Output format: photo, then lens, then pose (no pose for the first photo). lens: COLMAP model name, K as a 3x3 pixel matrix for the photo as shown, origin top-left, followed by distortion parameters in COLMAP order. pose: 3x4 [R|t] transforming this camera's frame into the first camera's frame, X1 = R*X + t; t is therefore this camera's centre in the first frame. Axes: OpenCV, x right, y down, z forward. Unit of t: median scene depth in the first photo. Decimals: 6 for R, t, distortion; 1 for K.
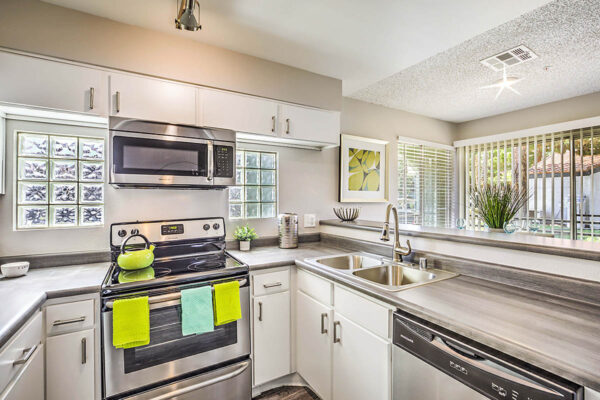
lens RADIAL K [[274.8, 0, 302.0], [0, 274.8, 197.7], [0, 0, 1]] dist [-0.023819, 0.002862]
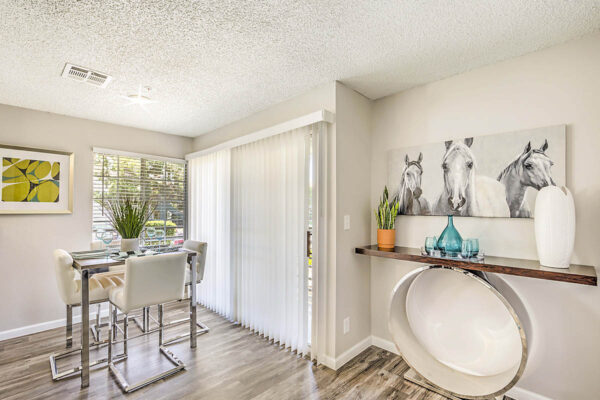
lens RADIAL K [[274.8, 0, 292.1], [0, 274.8, 207.2], [0, 0, 1]] dist [-0.023819, 0.002862]
pose [[0.971841, 0.001104, 0.235635, 1.277021], [0.000801, 0.999968, -0.007989, 0.001928], [-0.235636, 0.007953, 0.971809, -0.199922]]
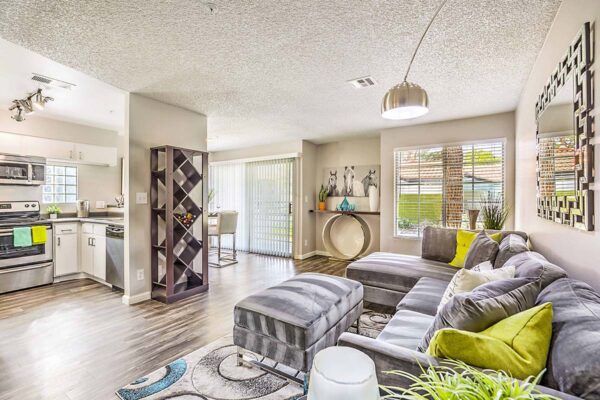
lens RADIAL K [[274.8, 0, 299.7], [0, 274.8, 200.8], [0, 0, 1]] dist [-0.023819, 0.002862]
pose [[0.893140, -0.000807, 0.449778, 0.501011], [-0.000144, 0.999998, 0.002080, 0.066425], [-0.449779, -0.001922, 0.893138, -1.514978]]
